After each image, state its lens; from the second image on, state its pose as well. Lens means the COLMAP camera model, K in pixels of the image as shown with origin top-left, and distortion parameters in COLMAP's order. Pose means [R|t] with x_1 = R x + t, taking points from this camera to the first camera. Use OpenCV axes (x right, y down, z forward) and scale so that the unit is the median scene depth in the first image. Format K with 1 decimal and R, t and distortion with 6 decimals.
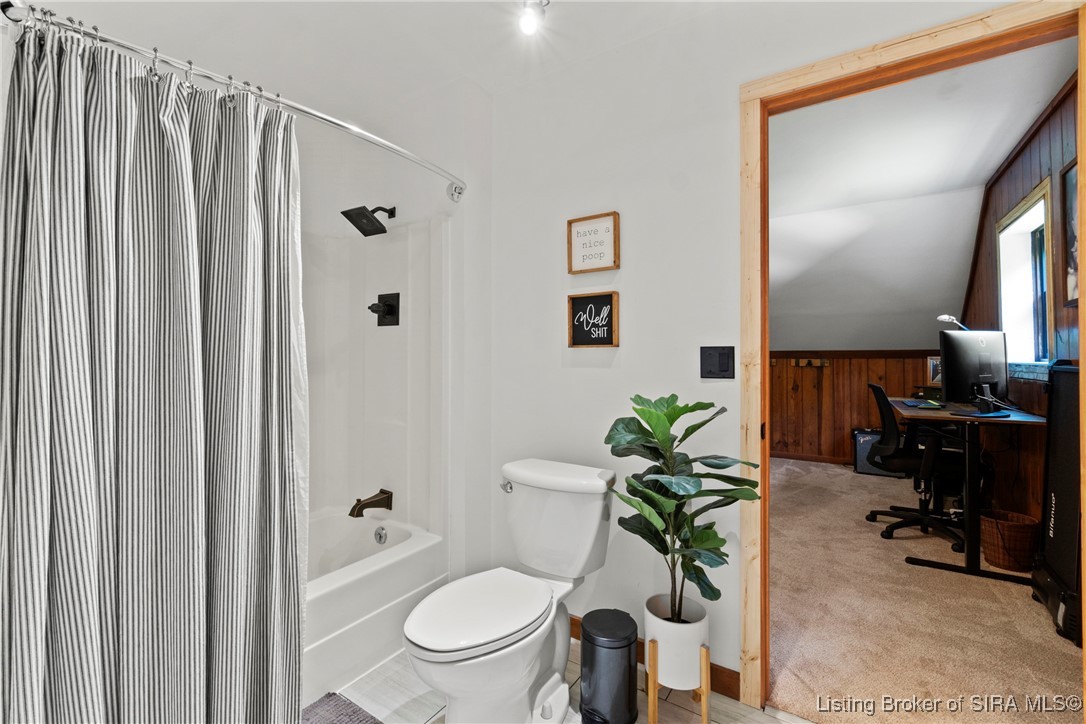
lens RADIAL K [[471.6, 0, 540.2], [0, 471.6, 365.1], [0, 0, 1]] dist [-0.000657, -0.000386]
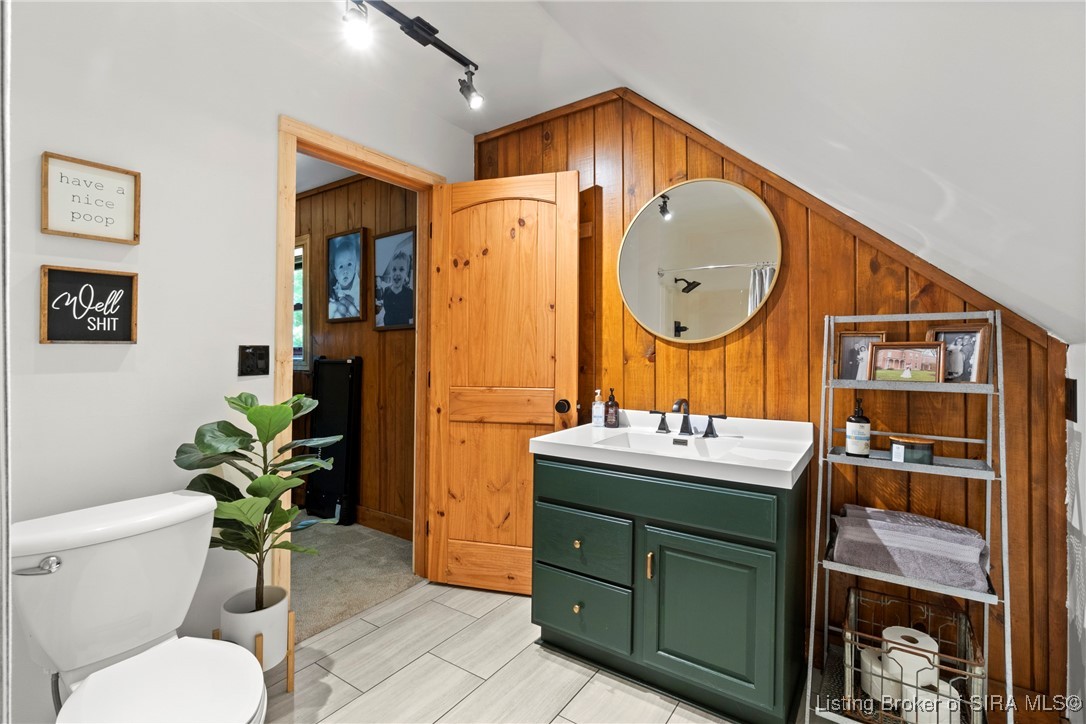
lens RADIAL K [[504.5, 0, 539.4], [0, 504.5, 356.8], [0, 0, 1]] dist [-0.002093, 0.000026]
pose [[0.005693, -0.011575, 0.999917, -0.643503], [0.026028, 0.999596, 0.011423, -0.009294], [-0.999645, 0.025961, 0.005992, 0.310331]]
